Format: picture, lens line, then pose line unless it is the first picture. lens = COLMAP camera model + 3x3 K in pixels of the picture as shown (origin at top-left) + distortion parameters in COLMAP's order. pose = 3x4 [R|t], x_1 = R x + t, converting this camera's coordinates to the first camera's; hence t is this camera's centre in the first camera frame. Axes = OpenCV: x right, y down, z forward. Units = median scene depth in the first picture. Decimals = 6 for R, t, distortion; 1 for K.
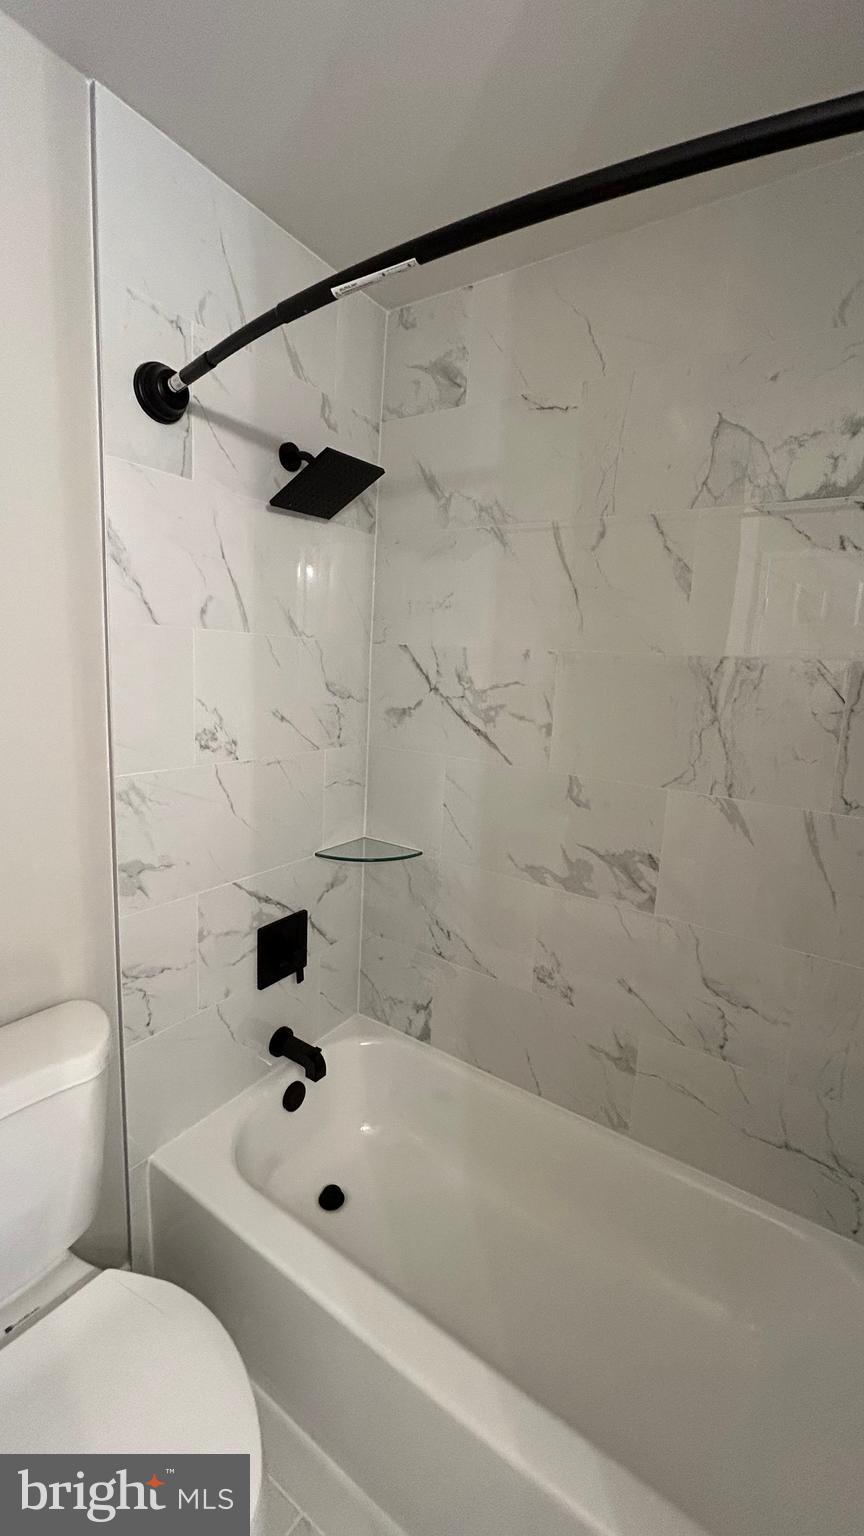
lens RADIAL K [[623.0, 0, 441.0], [0, 623.0, 763.7], [0, 0, 1]] dist [-0.001866, -0.000071]
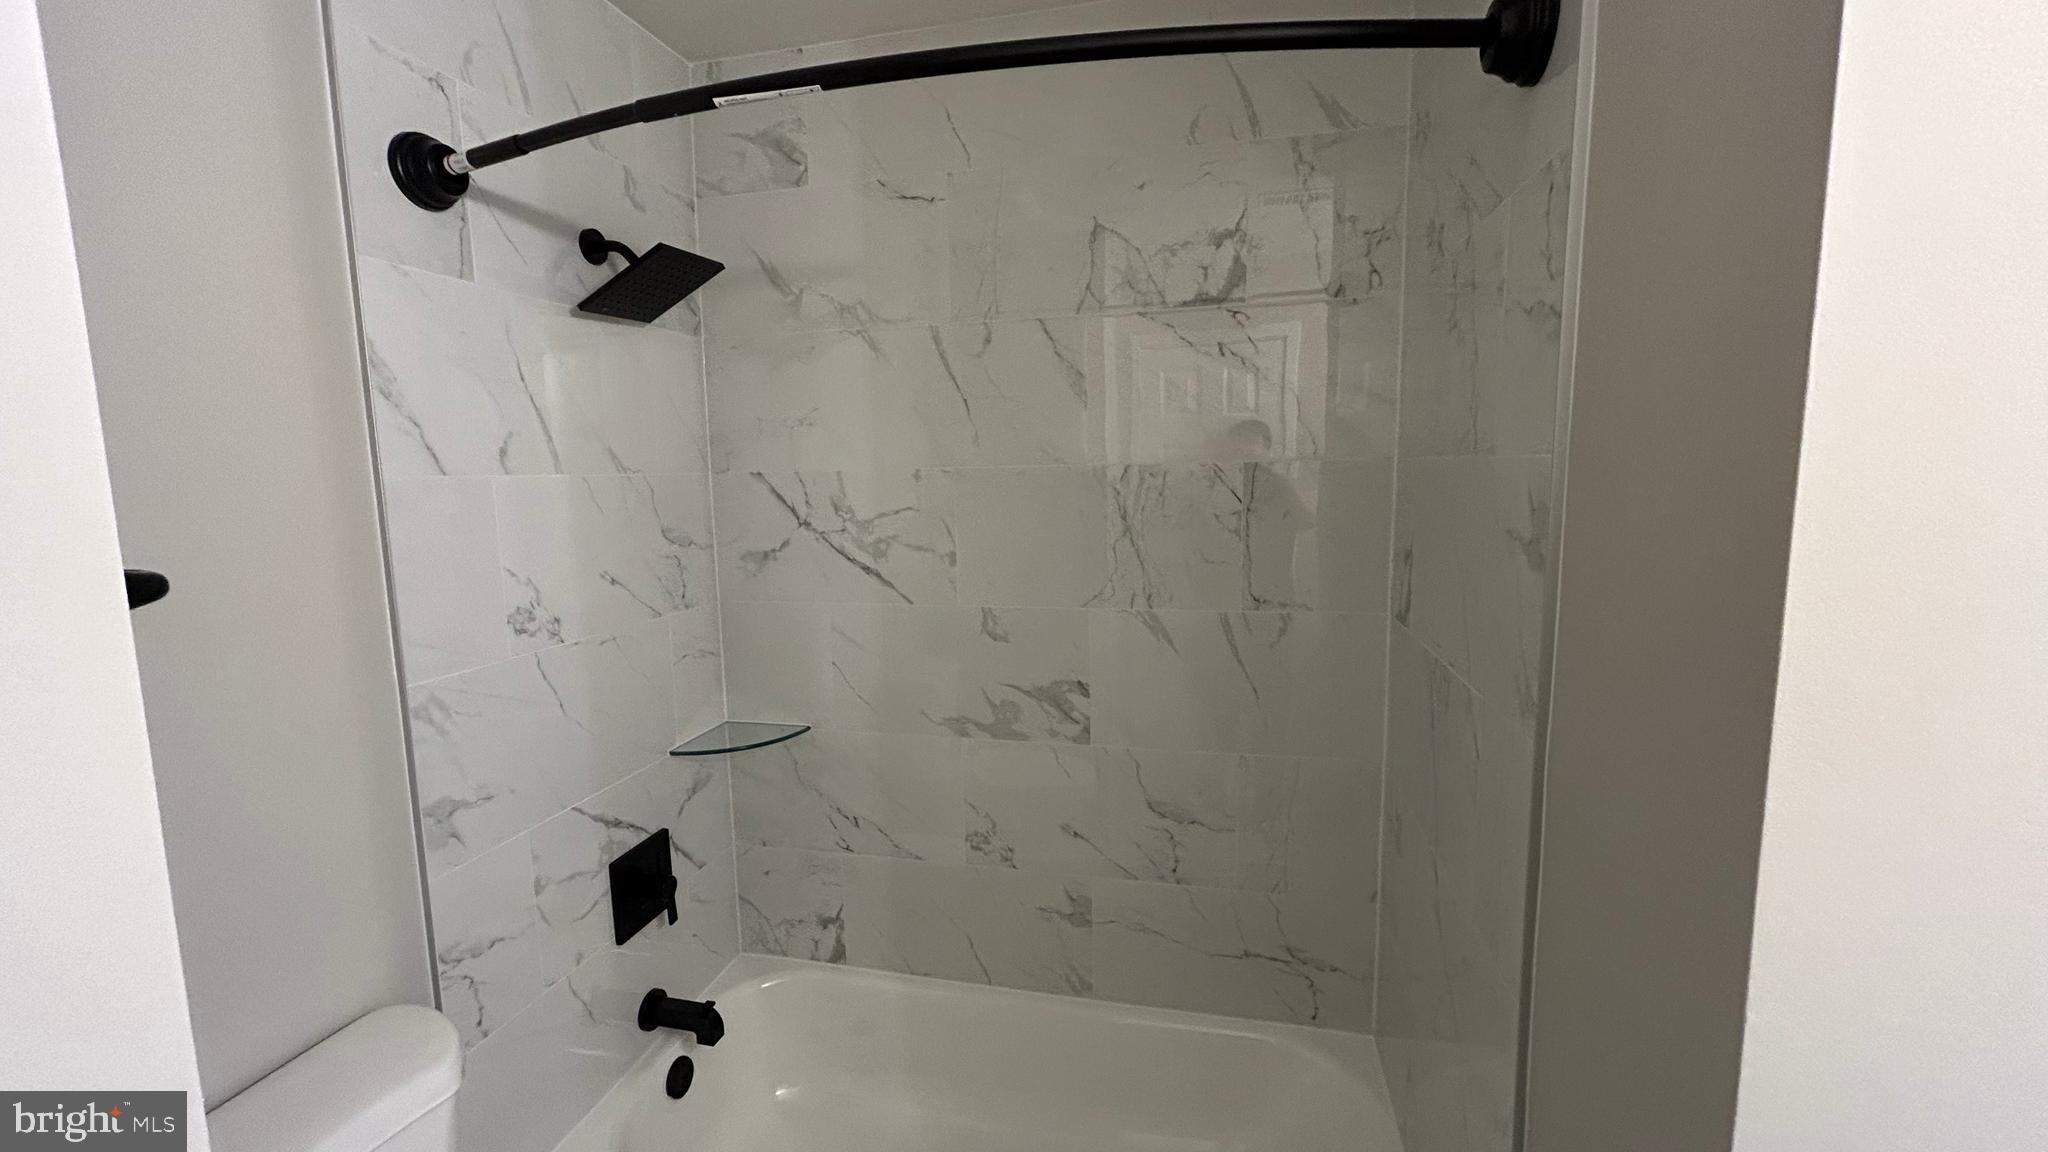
lens RADIAL K [[830.6, 0, 1028.3], [0, 830.6, 572.6], [0, 0, 1]] dist [-0.001866, -0.000071]
pose [[0.932954, -0.112829, 0.341857, -0.133878], [0.124095, 0.992207, -0.011189, -0.009283], [-0.337930, 0.052861, 0.939685, -0.134710]]
